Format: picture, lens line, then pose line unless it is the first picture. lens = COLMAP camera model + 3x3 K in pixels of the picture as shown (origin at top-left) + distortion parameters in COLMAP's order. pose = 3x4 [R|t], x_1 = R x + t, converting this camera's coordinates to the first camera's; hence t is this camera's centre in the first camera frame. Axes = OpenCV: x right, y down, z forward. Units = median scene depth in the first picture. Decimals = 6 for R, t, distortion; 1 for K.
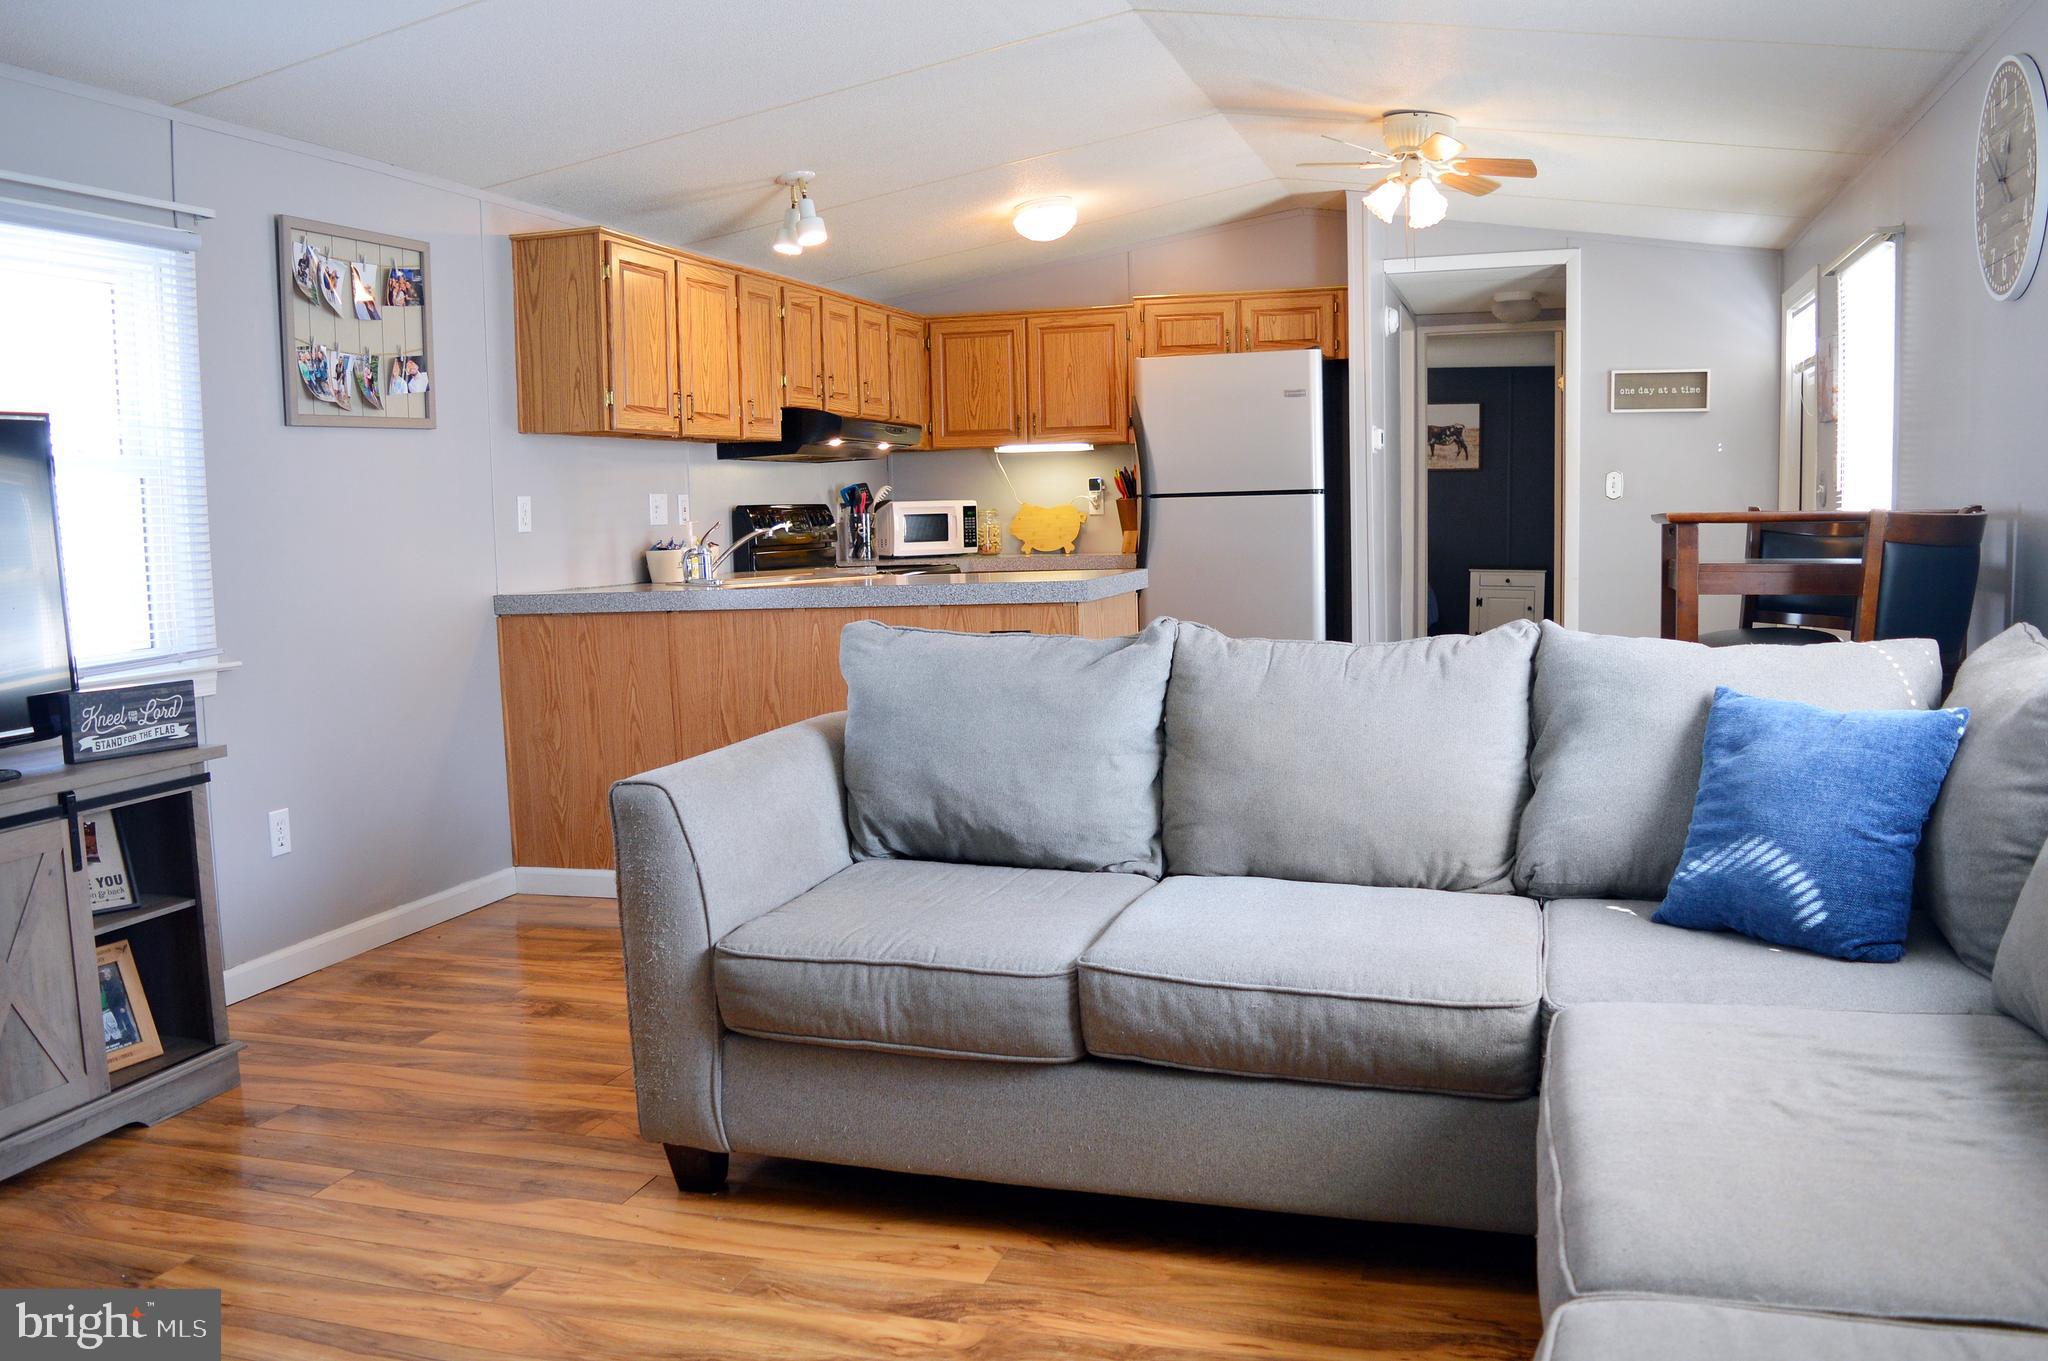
lens RADIAL K [[1666.0, 0, 1024.0], [0, 1666.0, 680.5], [0, 0, 1]] dist [-0.093575, 0.015569]
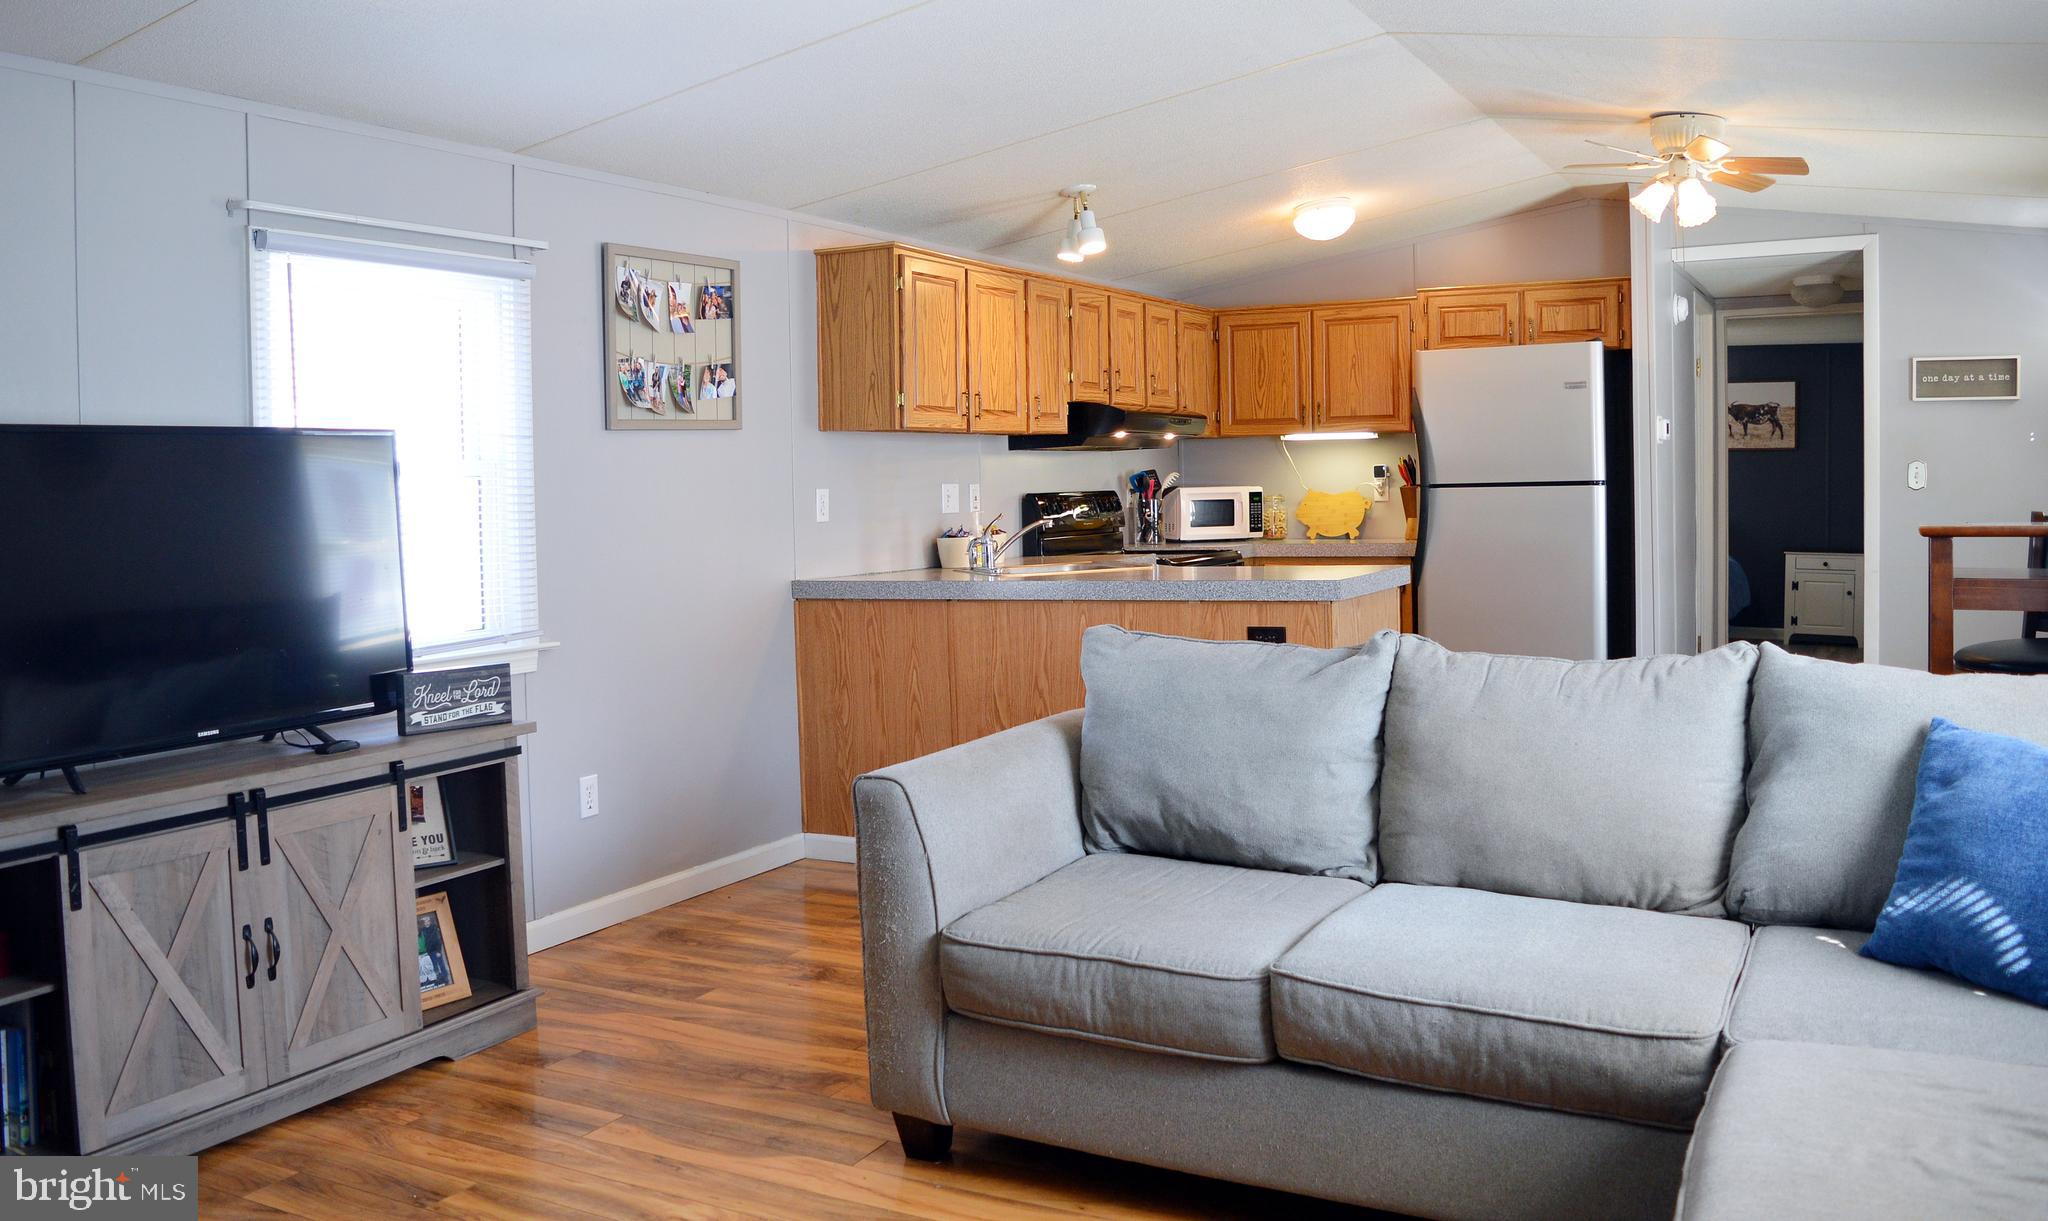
lens RADIAL K [[1643.7, 0, 1028.3], [0, 1643.7, 543.1], [0, 0, 1]] dist [-0.095910, 0.023947]
pose [[0.981196, 0.011723, -0.192659, 0.032296], [-0.023287, 0.998053, -0.057869, -0.014735], [0.191606, 0.061267, 0.979558, -0.022975]]
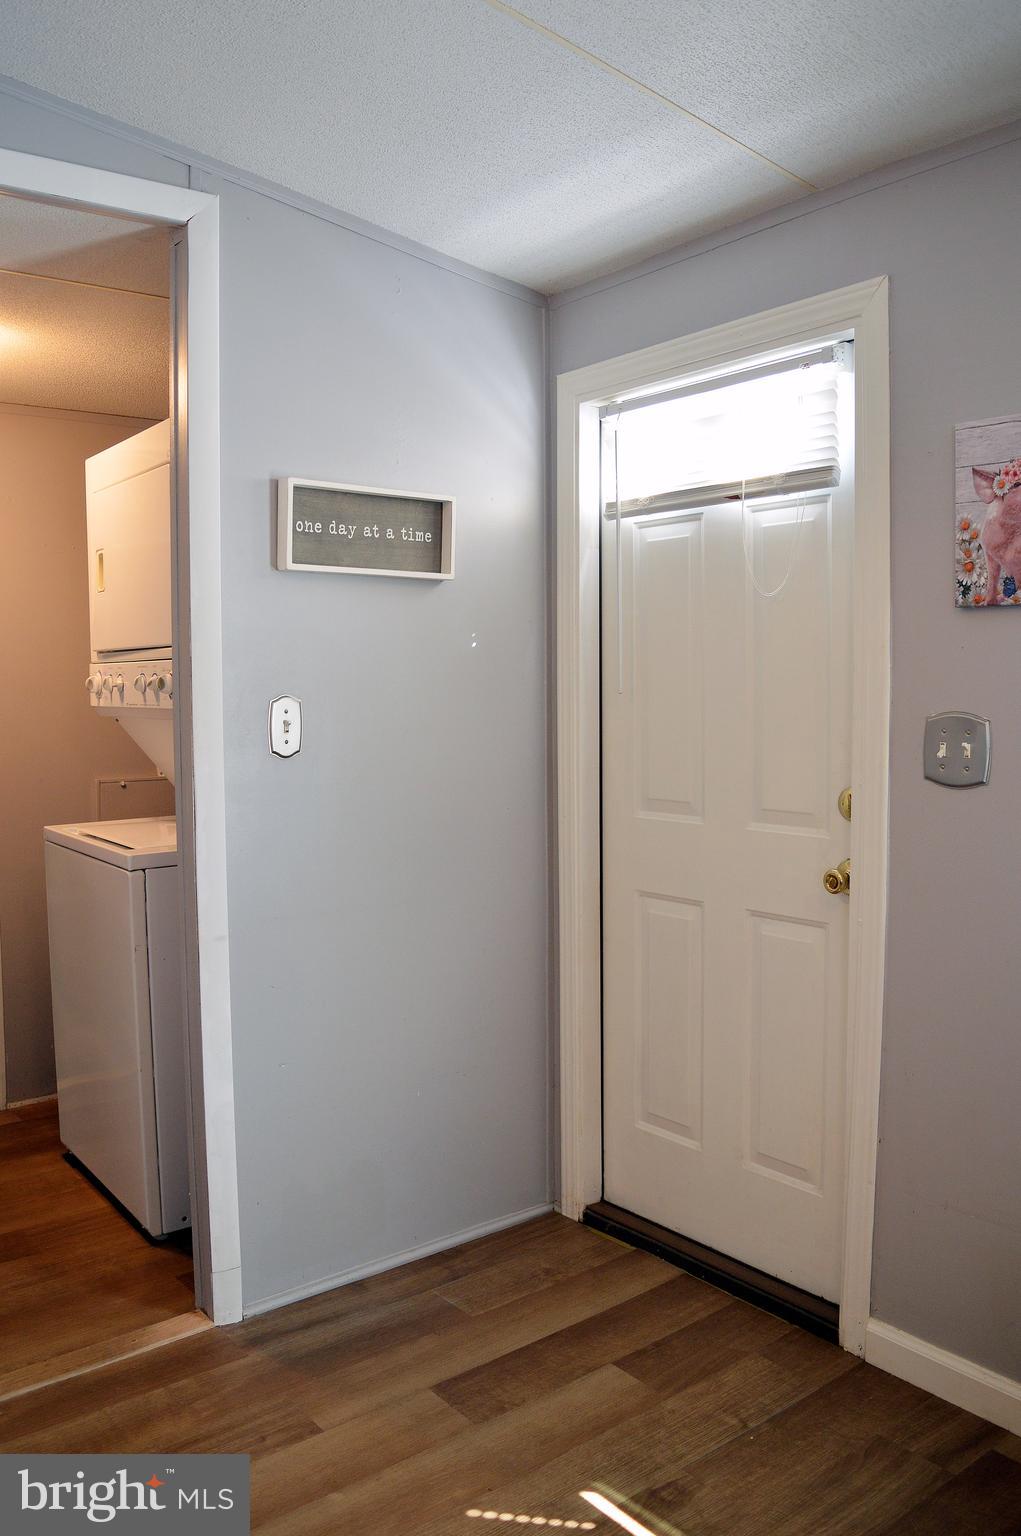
lens RADIAL K [[1209.6, 0, 510.5], [0, 1209.6, 768.0], [0, 0, 1]] dist [-0.097571, 0.020805]
pose [[0.564174, -0.044555, 0.824453, 0.133737], [0.081984, 0.996631, -0.002241, -0.119418], [-0.821576, 0.068856, 0.565926, 0.893309]]
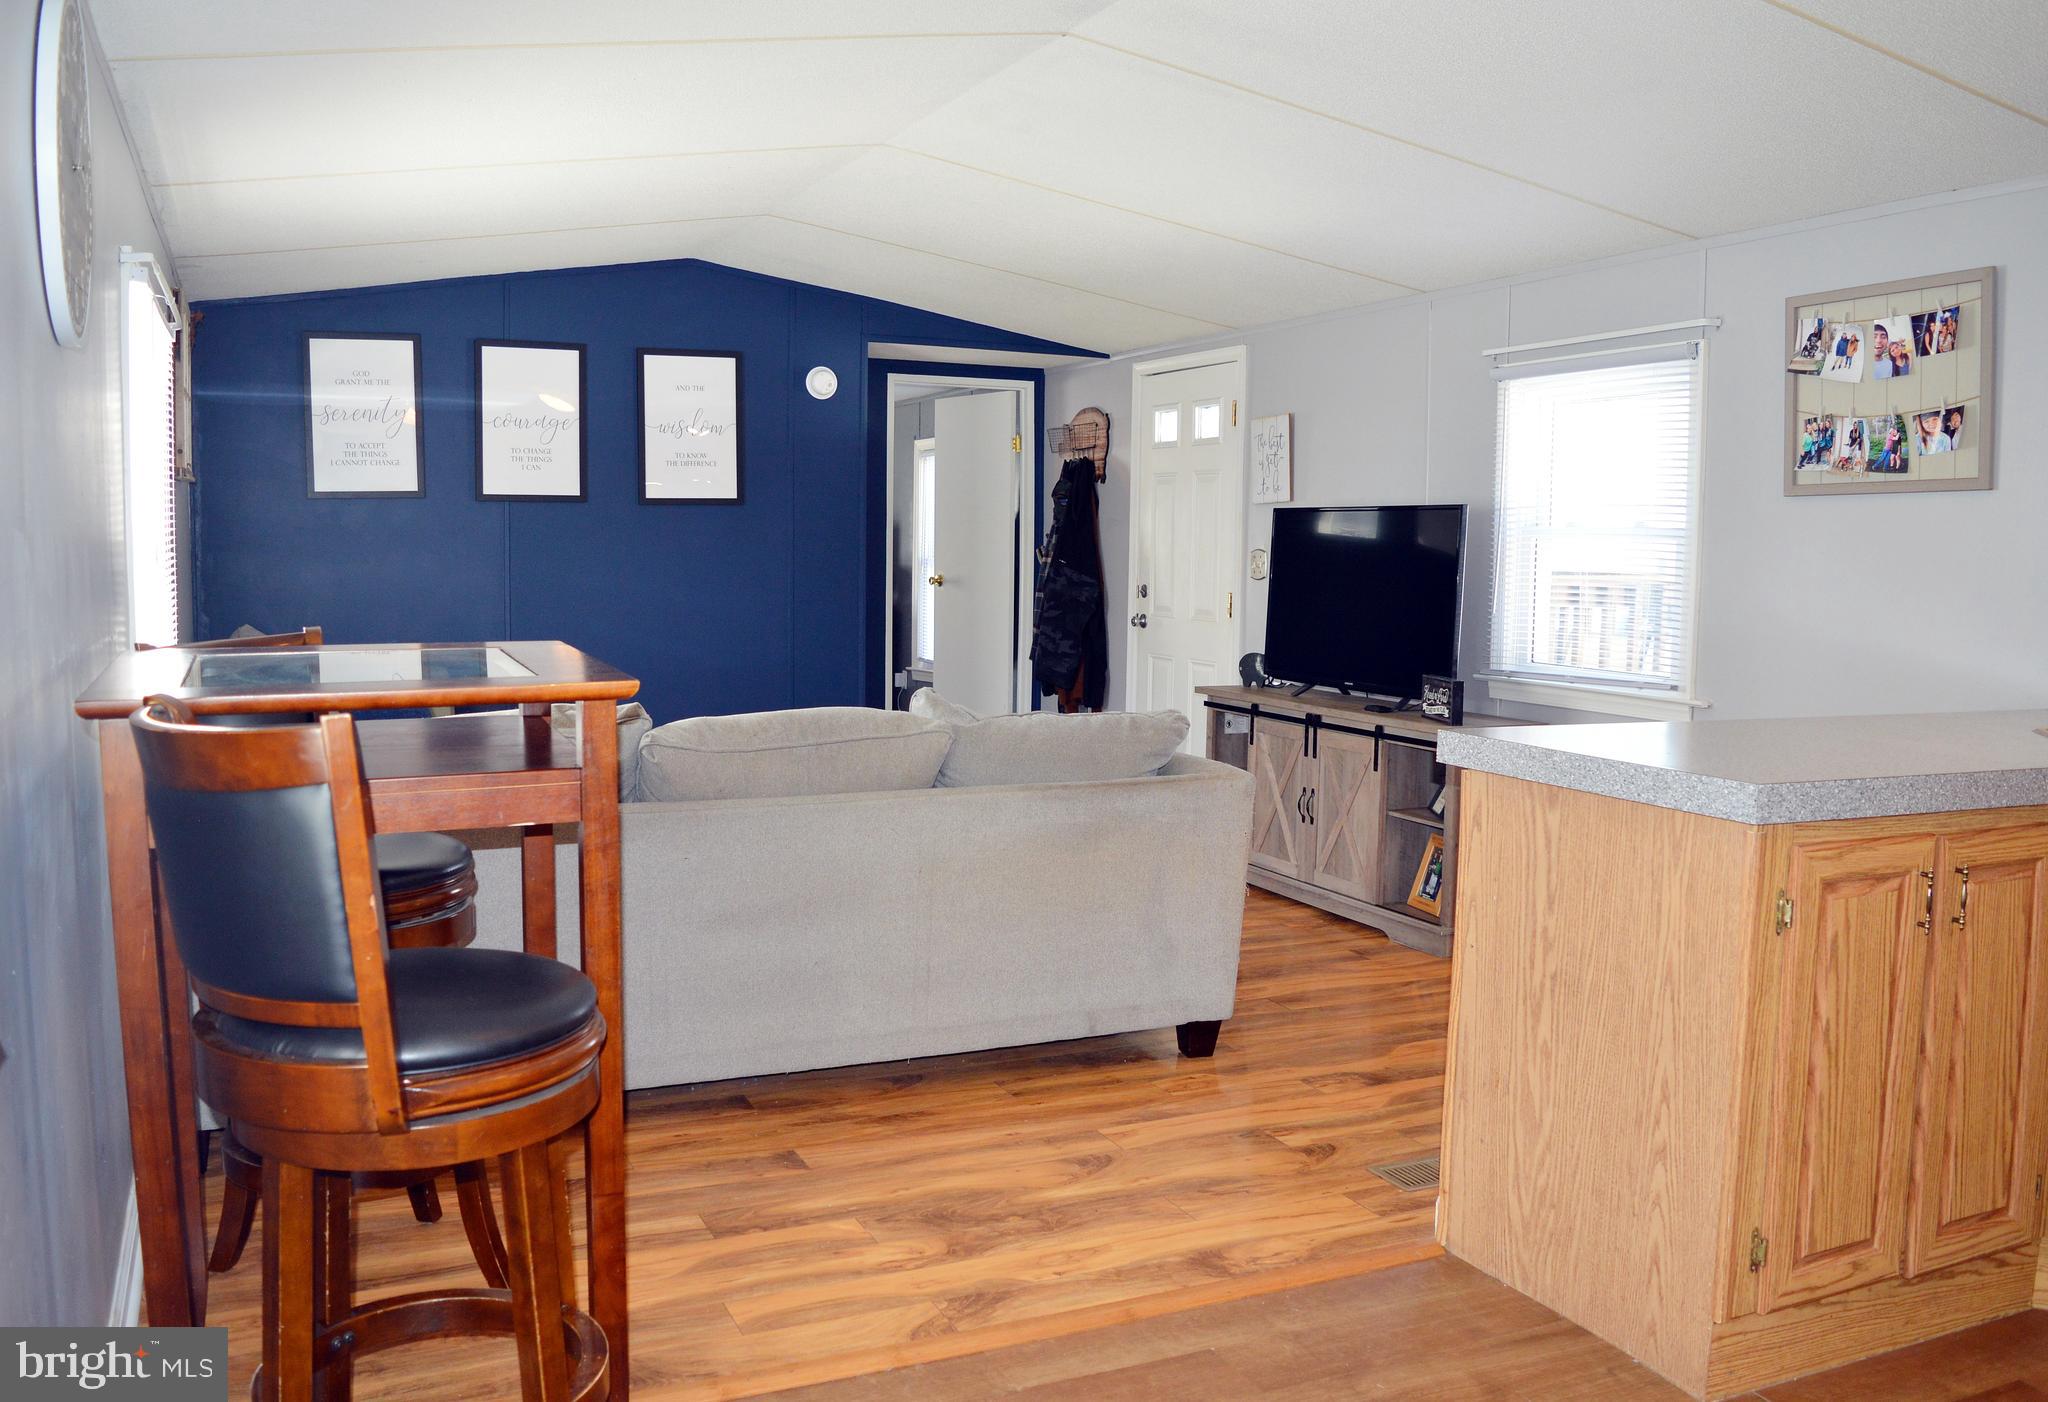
lens RADIAL K [[1659.7, 0, 990.4], [0, 1659.7, 699.7], [0, 0, 1]] dist [-0.093345, 0.004395]
pose [[-0.751960, 0.083248, -0.653931, 0.440598], [-0.059973, 0.979241, 0.193624, -0.138462], [0.656475, 0.184816, -0.731357, 1.009049]]
